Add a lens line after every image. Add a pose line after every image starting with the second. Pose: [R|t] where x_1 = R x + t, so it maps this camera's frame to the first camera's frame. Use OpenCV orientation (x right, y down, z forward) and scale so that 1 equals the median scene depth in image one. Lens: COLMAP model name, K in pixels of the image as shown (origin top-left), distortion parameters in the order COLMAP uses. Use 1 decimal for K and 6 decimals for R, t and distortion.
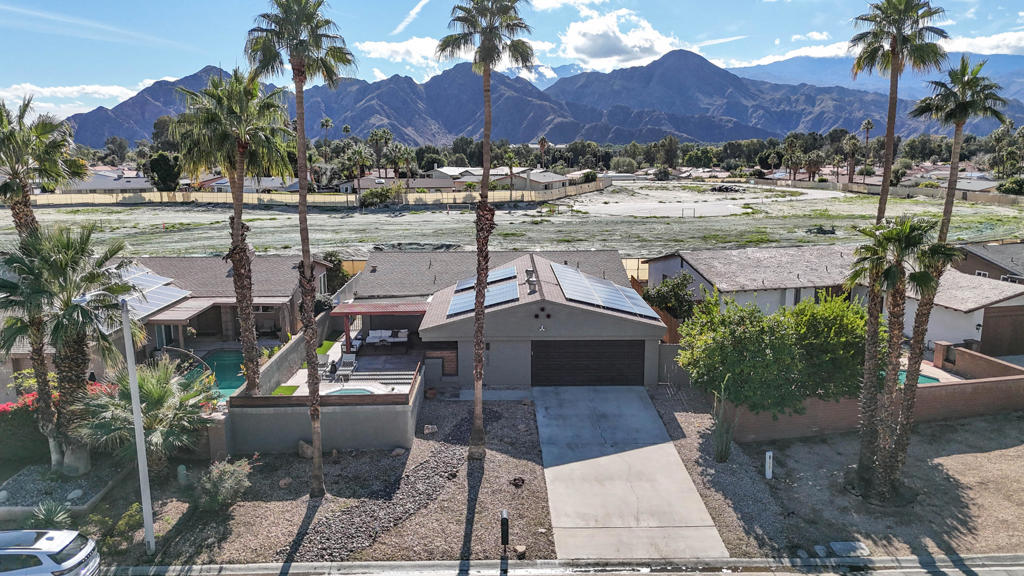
lens RADIAL K [[756.6, 0, 515.5], [0, 756.6, 286.8], [0, 0, 1]] dist [0.073162, -0.069907]
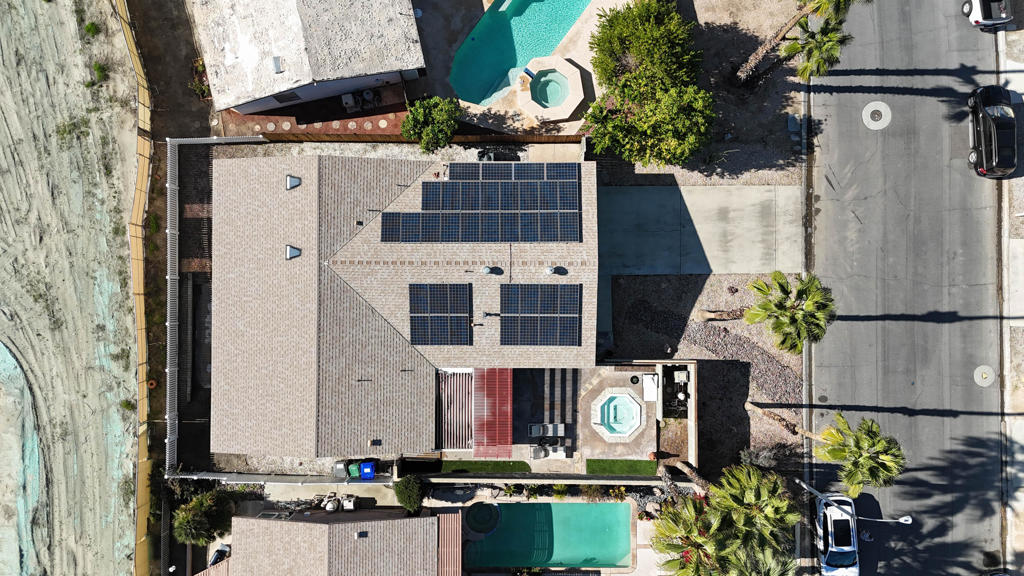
lens RADIAL K [[756.6, 0, 512.0], [0, 756.6, 287.8], [0, 0, 1]] dist [0.073162, -0.069907]
pose [[0.019914, -0.999800, -0.001938, 0.001989], [0.186482, 0.001810, 0.982457, -1.188216], [-0.982256, -0.019926, 0.186481, 0.938260]]
